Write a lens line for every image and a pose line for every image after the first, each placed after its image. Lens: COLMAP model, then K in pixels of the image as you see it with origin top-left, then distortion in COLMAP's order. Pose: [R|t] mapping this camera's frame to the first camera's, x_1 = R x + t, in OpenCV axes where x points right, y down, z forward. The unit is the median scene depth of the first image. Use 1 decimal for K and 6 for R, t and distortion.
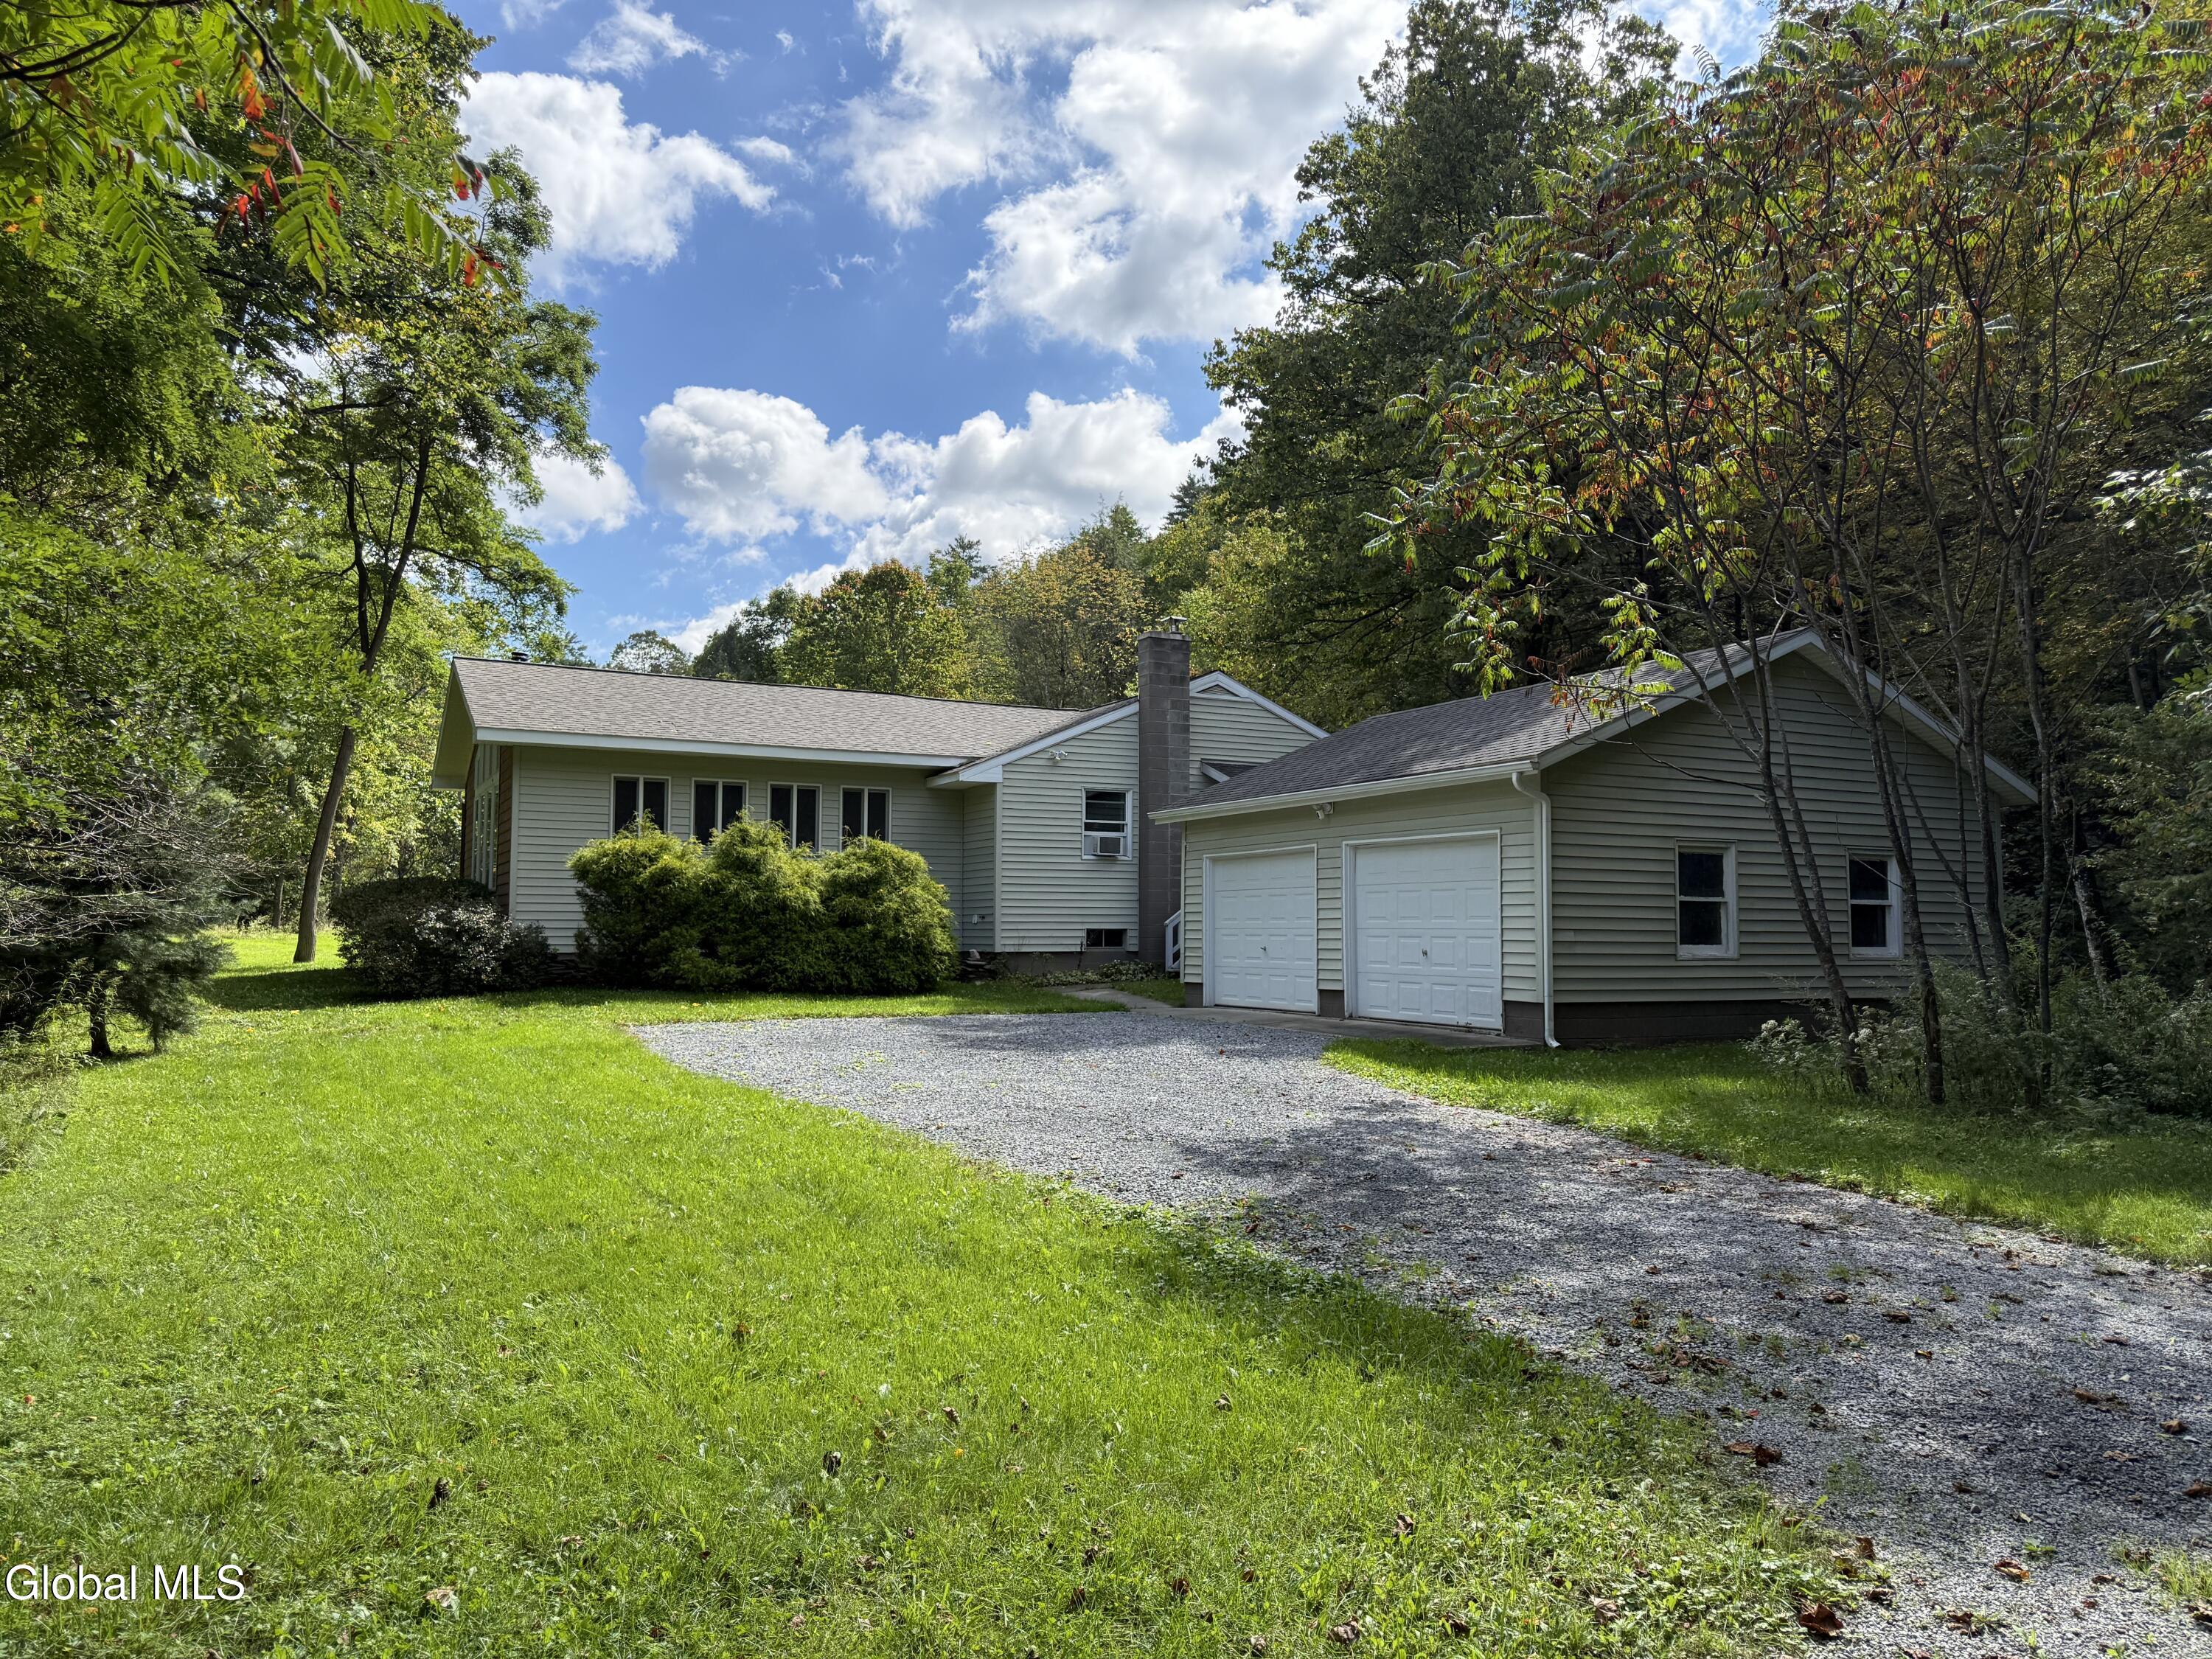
lens RADIAL K [[1569.1, 0, 1103.4], [0, 1569.1, 814.0], [0, 0, 1]] dist [0.103753, -0.103652]
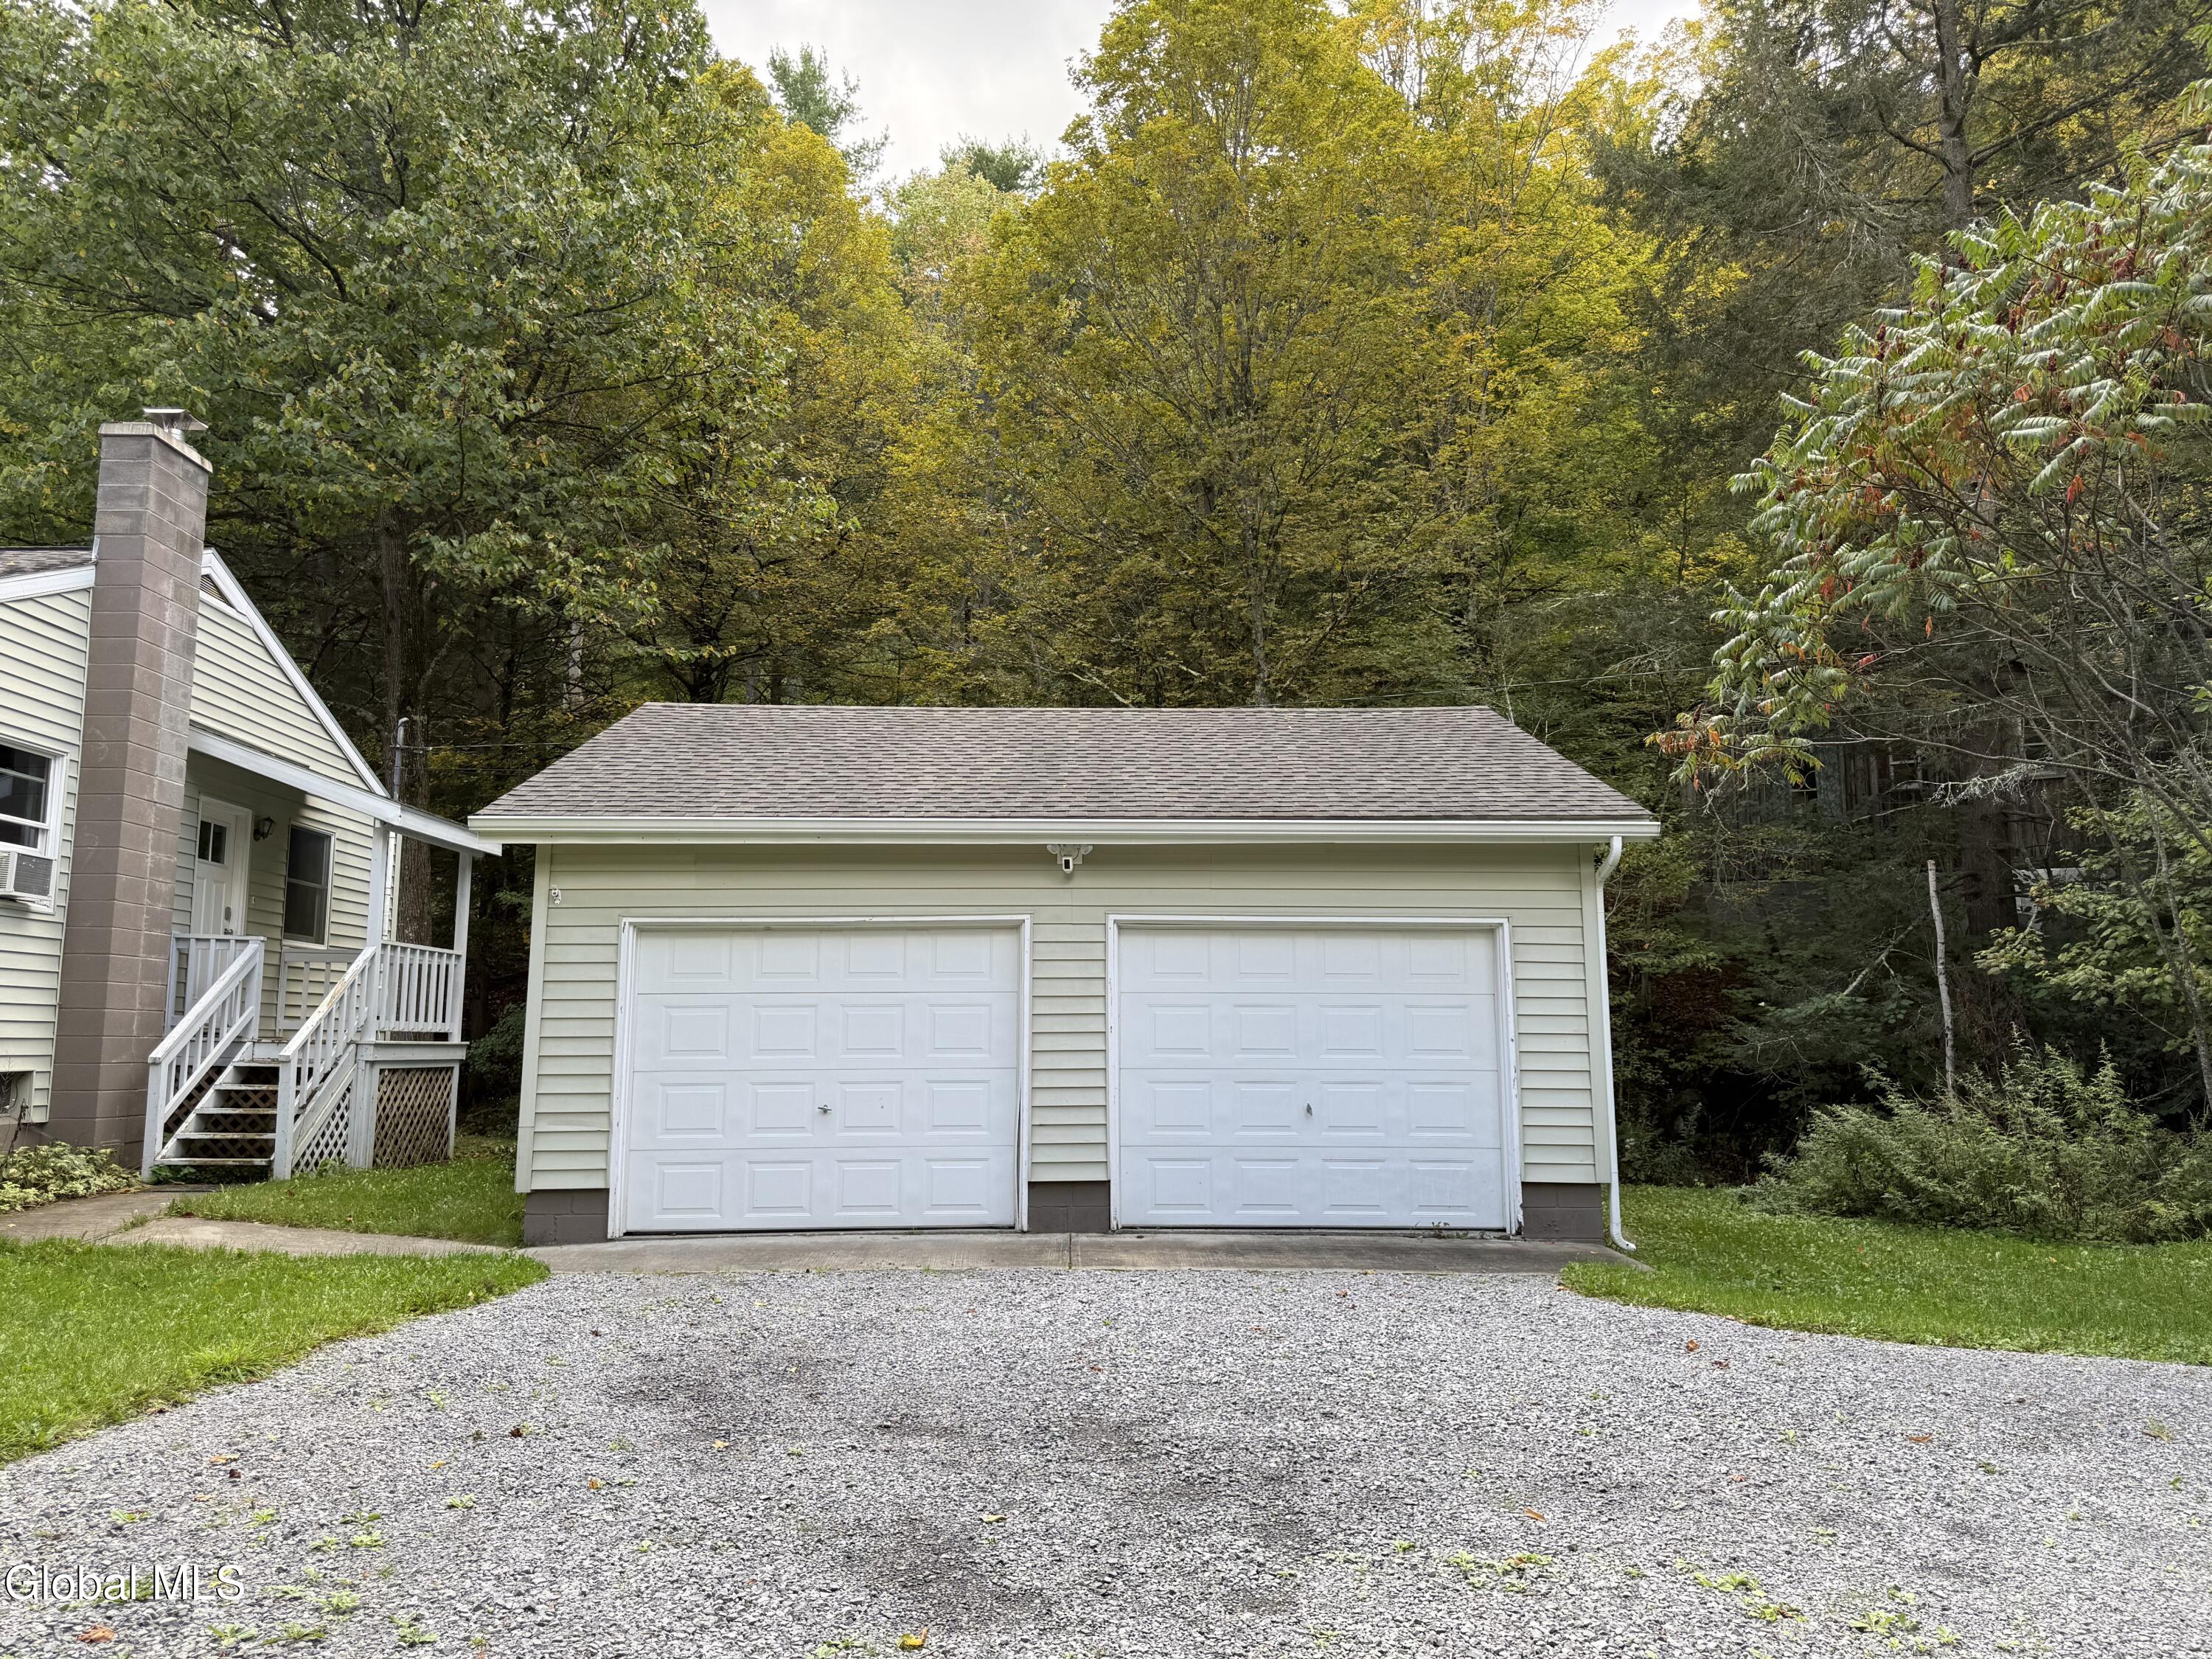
lens RADIAL K [[1569.1, 0, 1103.4], [0, 1569.1, 814.0], [0, 0, 1]] dist [0.103753, -0.103652]
pose [[0.433123, 0.145951, 0.889439, -0.360979], [-0.069236, 0.989274, -0.128618, 0.055539], [-0.898671, -0.005874, 0.438583, 0.749992]]
